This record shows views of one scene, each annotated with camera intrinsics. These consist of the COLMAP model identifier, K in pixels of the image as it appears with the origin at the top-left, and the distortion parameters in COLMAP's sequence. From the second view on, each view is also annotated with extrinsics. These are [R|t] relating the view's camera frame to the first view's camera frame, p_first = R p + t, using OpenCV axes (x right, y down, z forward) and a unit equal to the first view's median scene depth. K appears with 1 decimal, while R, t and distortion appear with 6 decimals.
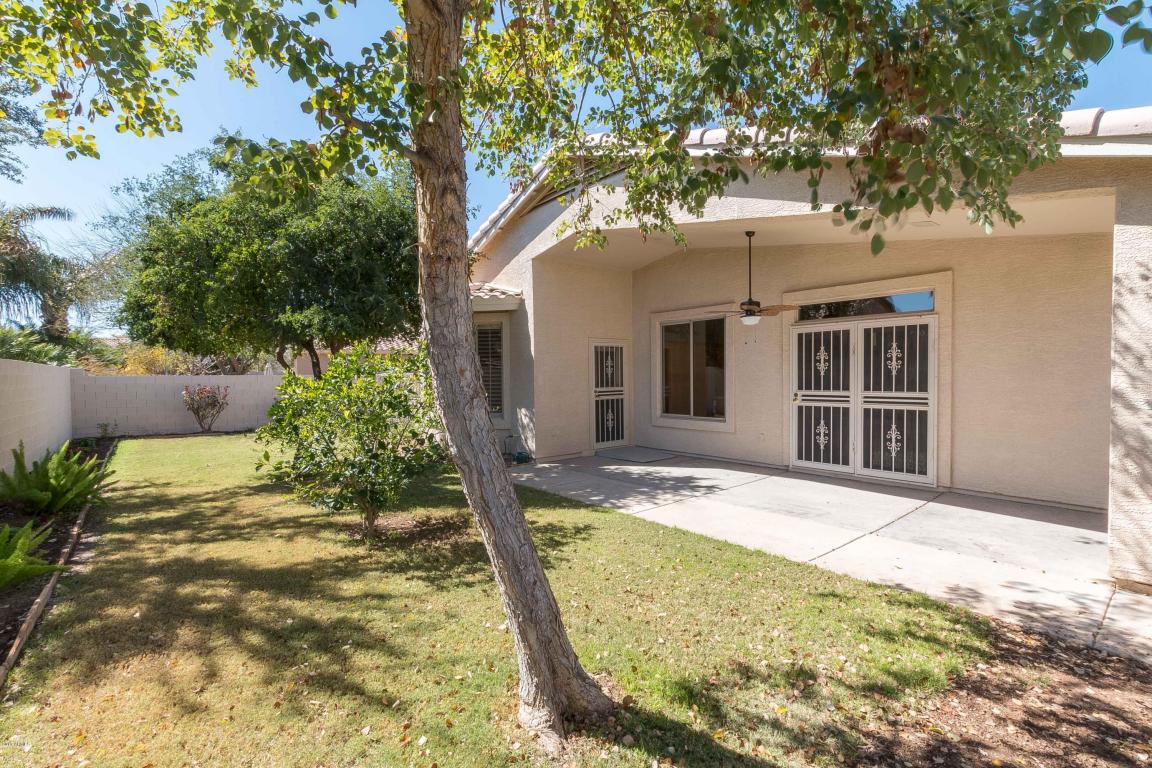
lens RADIAL K [[525.6, 0, 577.2], [0, 525.6, 381.0], [0, 0, 1]] dist [0.008394, -0.004019]
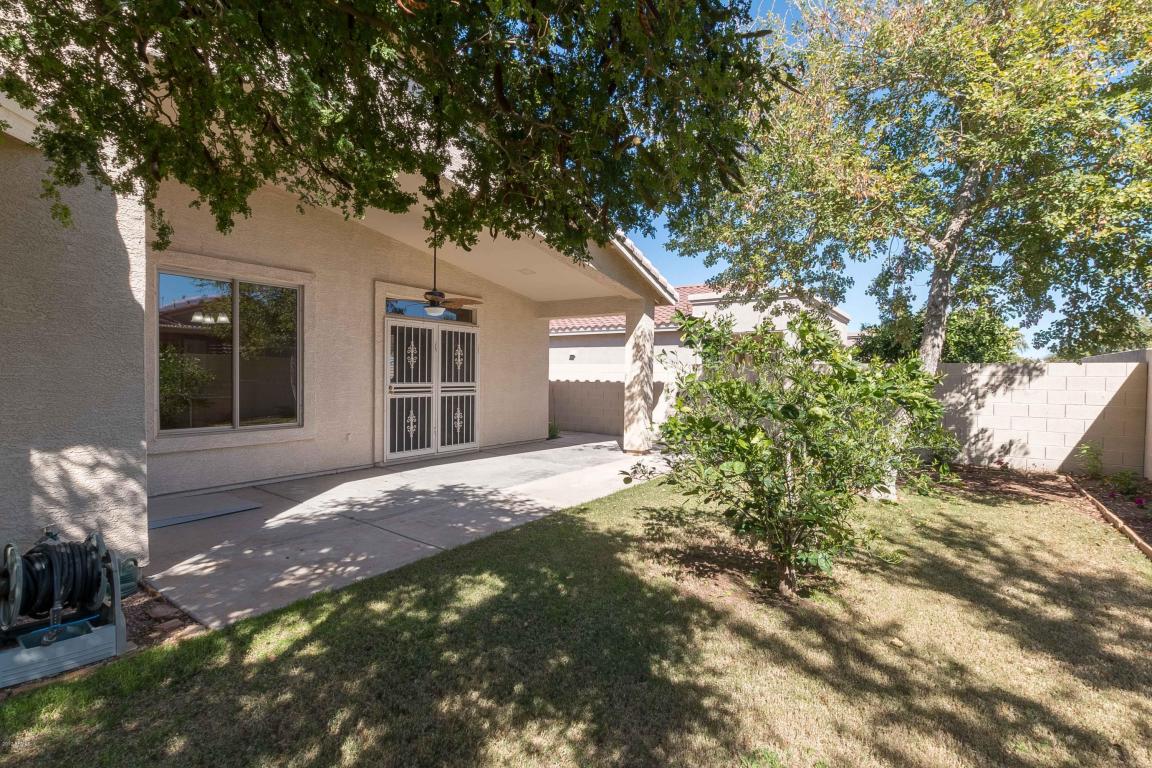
lens RADIAL K [[525.6, 0, 577.3], [0, 525.6, 382.3], [0, 0, 1]] dist [0.008394, -0.004019]
pose [[-0.264199, -0.010188, 0.964414, -0.701141], [0.002189, 0.999935, 0.011163, 0.006428], [-0.964466, 0.005060, -0.264160, 1.023857]]
